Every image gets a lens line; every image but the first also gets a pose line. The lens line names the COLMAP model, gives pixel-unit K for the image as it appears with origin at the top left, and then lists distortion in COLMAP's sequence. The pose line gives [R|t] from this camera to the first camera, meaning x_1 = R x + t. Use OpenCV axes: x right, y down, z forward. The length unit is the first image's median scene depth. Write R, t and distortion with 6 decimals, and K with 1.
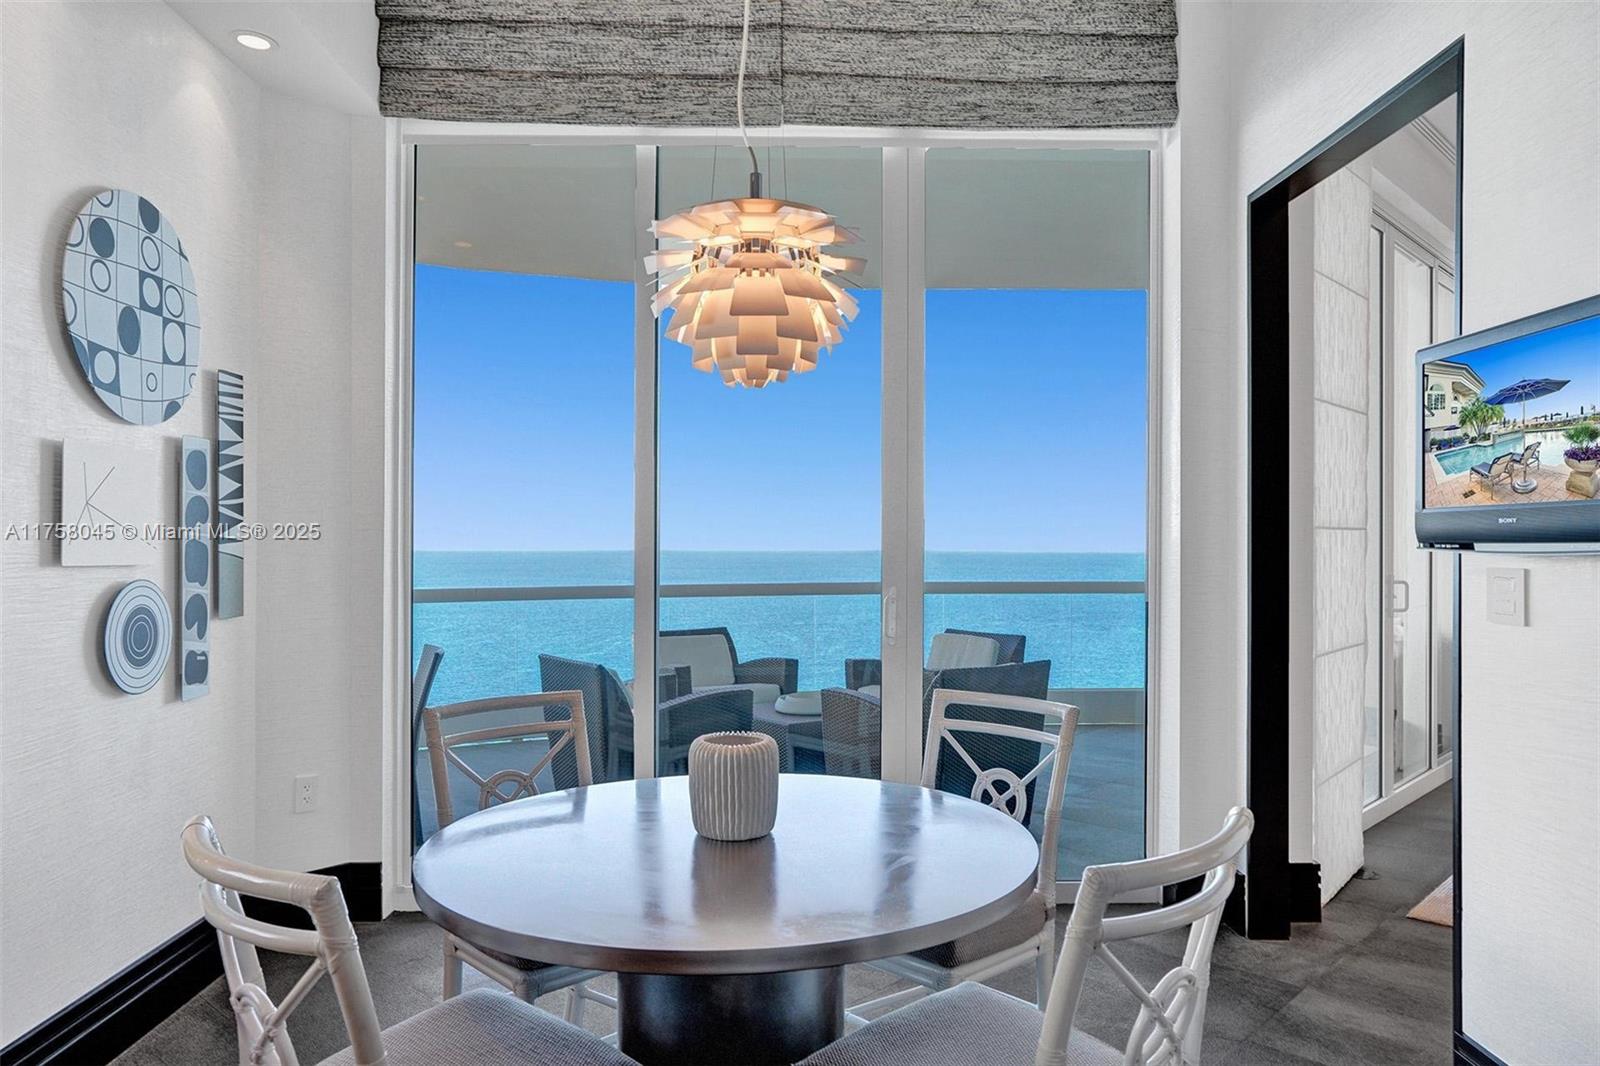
lens RADIAL K [[1081.5, 0, 804.6], [0, 1081.5, 546.9], [0, 0, 1]] dist [-0.000036, 0.005790]
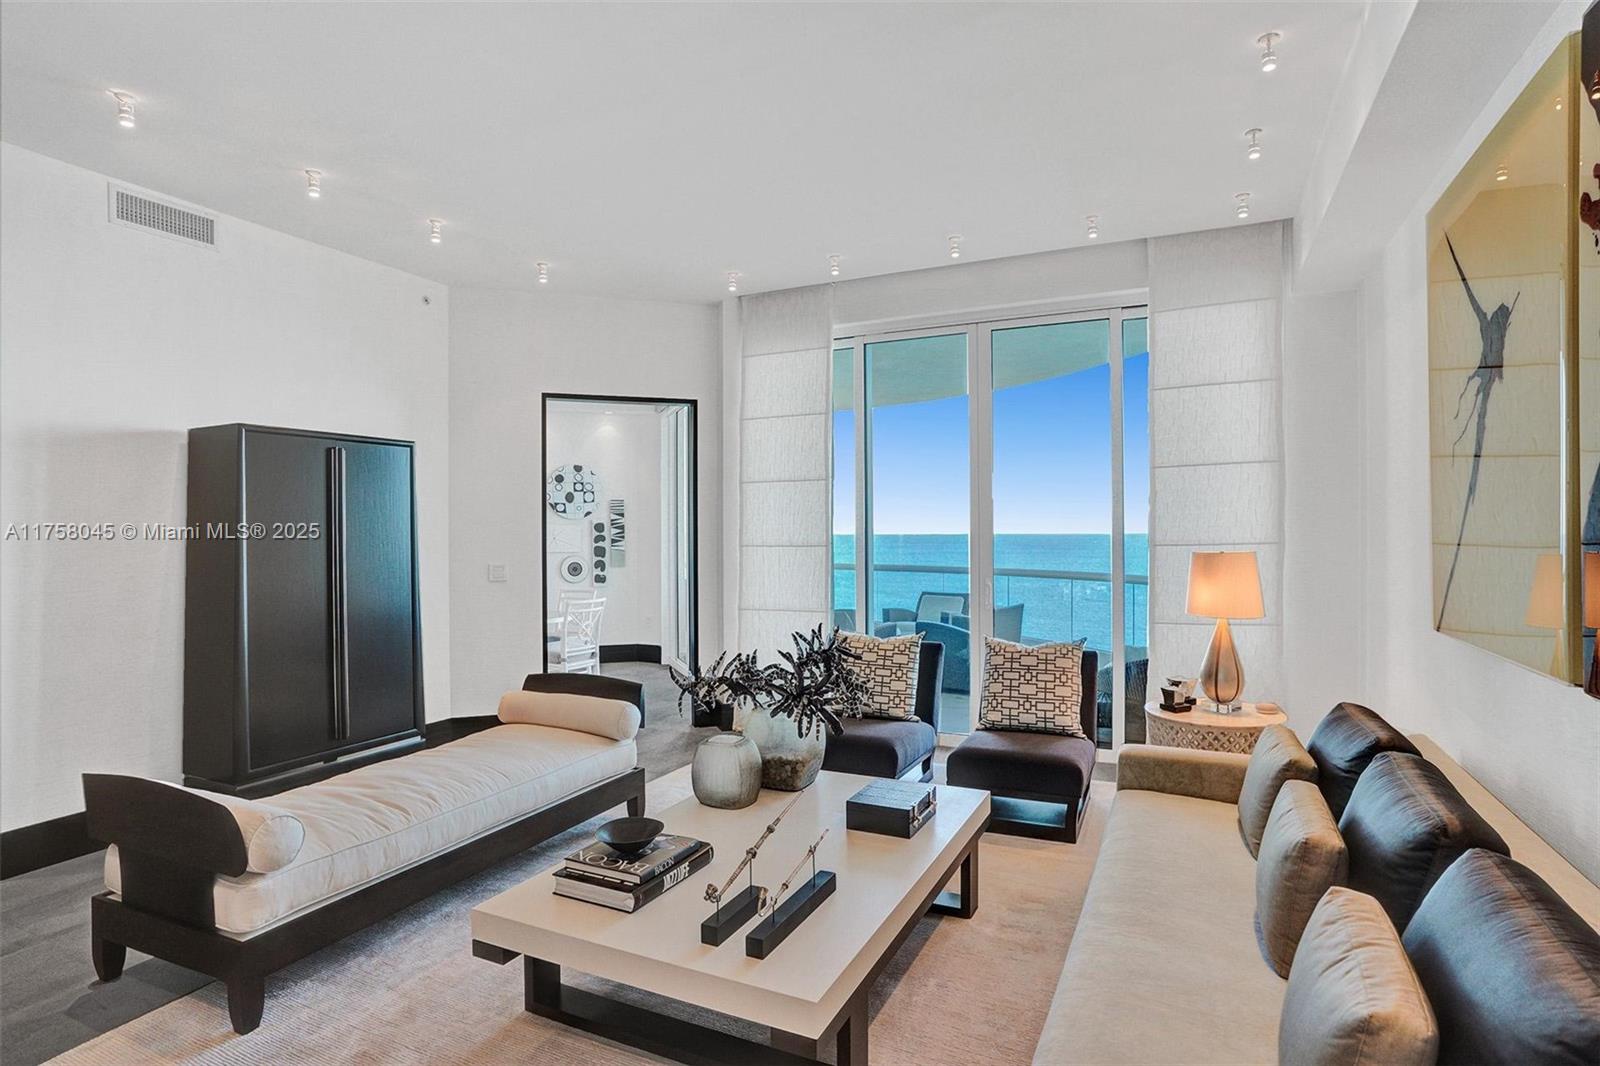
lens RADIAL K [[827.7, 0, 802.9], [0, 827.7, 529.8], [0, 0, 1]] dist [-0.054209, 0.028400]
pose [[0.322689, -0.005696, -0.946488, 3.092189], [0.006613, 0.999971, -0.003763, -0.060419], [0.946482, -0.005045, 0.322718, 0.918591]]
